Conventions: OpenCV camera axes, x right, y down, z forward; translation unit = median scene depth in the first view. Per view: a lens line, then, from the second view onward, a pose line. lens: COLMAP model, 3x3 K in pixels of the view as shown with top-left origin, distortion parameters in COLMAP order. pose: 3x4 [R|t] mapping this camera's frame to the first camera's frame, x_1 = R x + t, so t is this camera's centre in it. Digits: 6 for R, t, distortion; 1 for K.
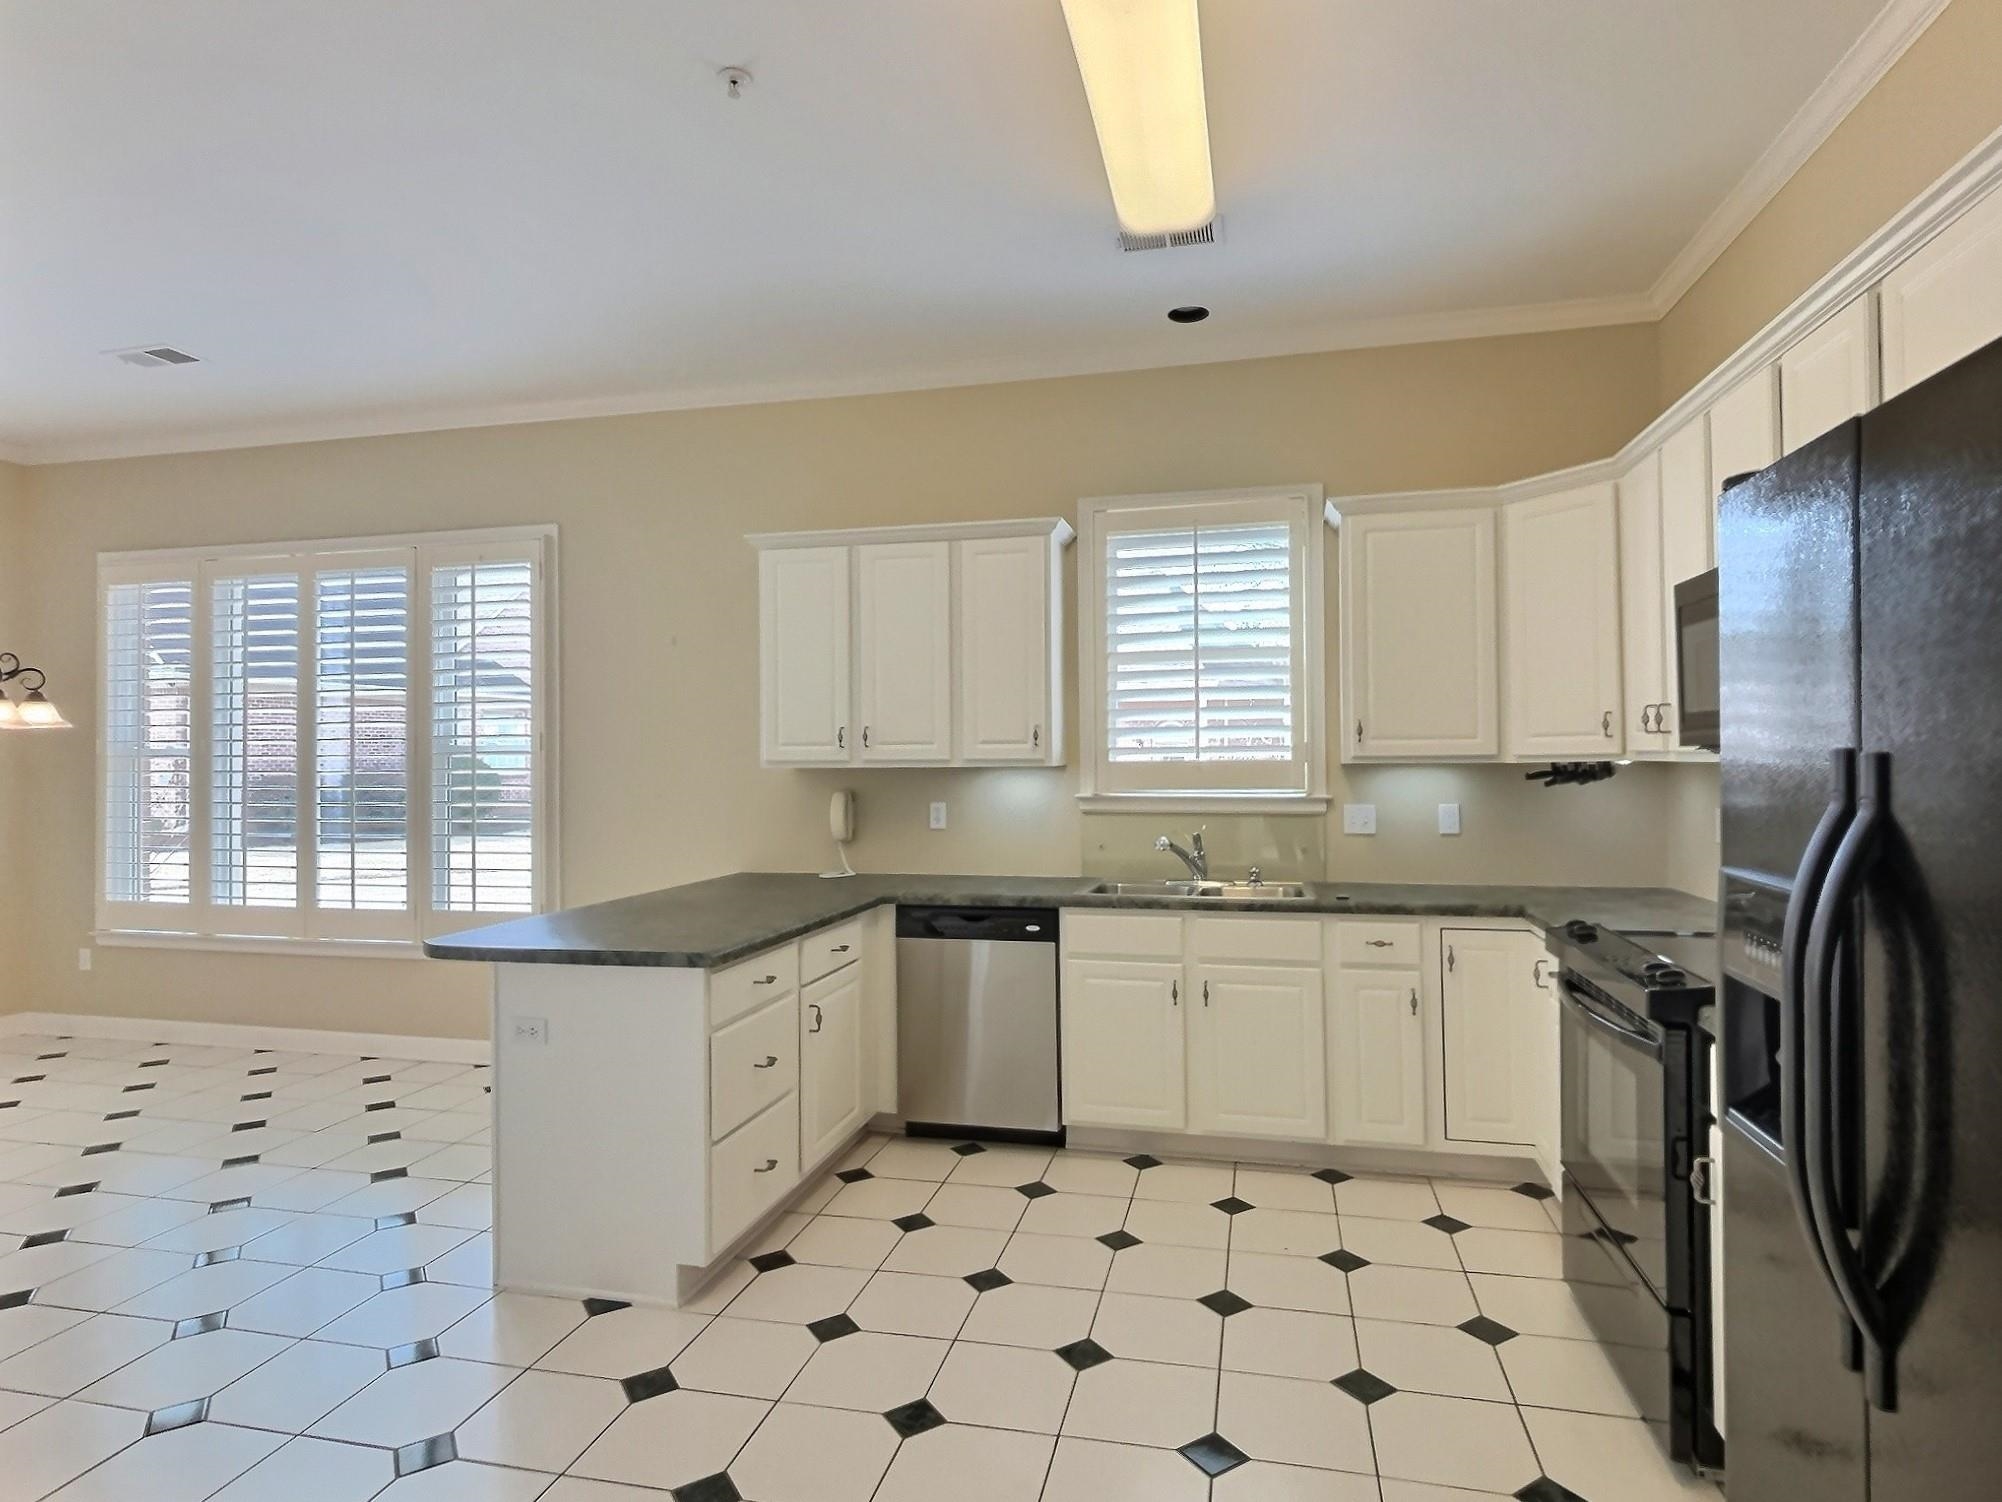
lens RADIAL K [[1027.0, 0, 1001.0], [0, 1027.0, 751.0], [0, 0, 1]] dist [0.003463, 0.000648]
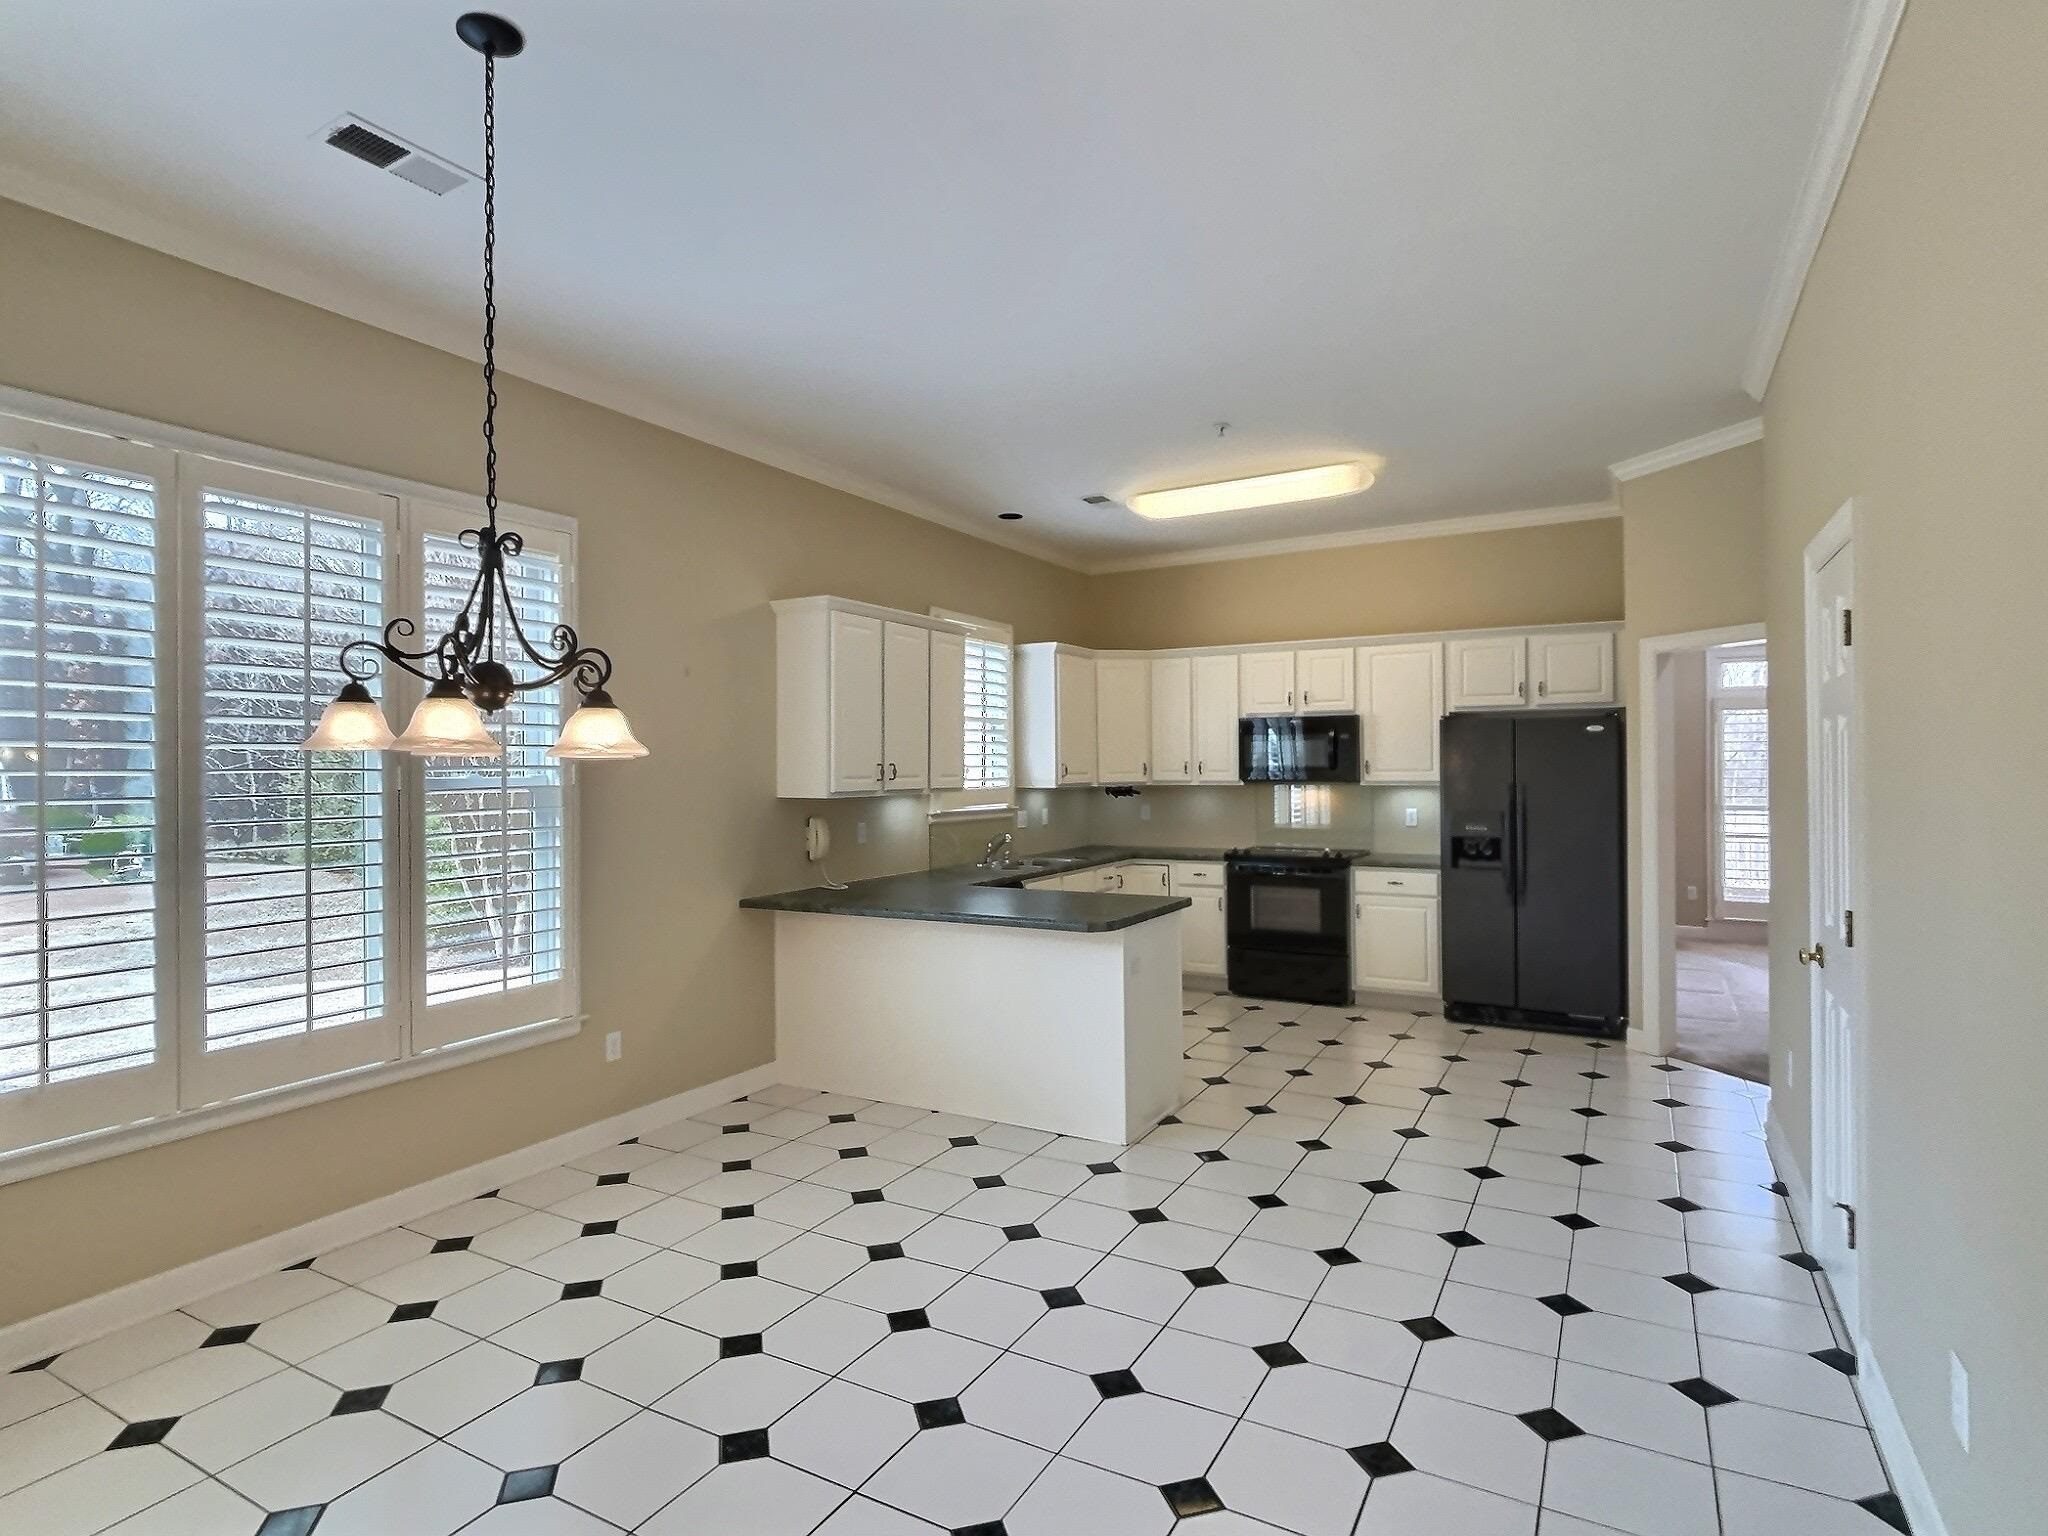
lens RADIAL K [[1050.6, 0, 1024.0], [0, 1050.6, 768.0], [0, 0, 1]] dist [0.003463, 0.000648]
pose [[0.317560, 0.009883, 0.948187, -1.275693], [0.013801, 0.999792, -0.015043, 0.005598], [-0.948138, 0.017863, 0.317358, 0.419476]]
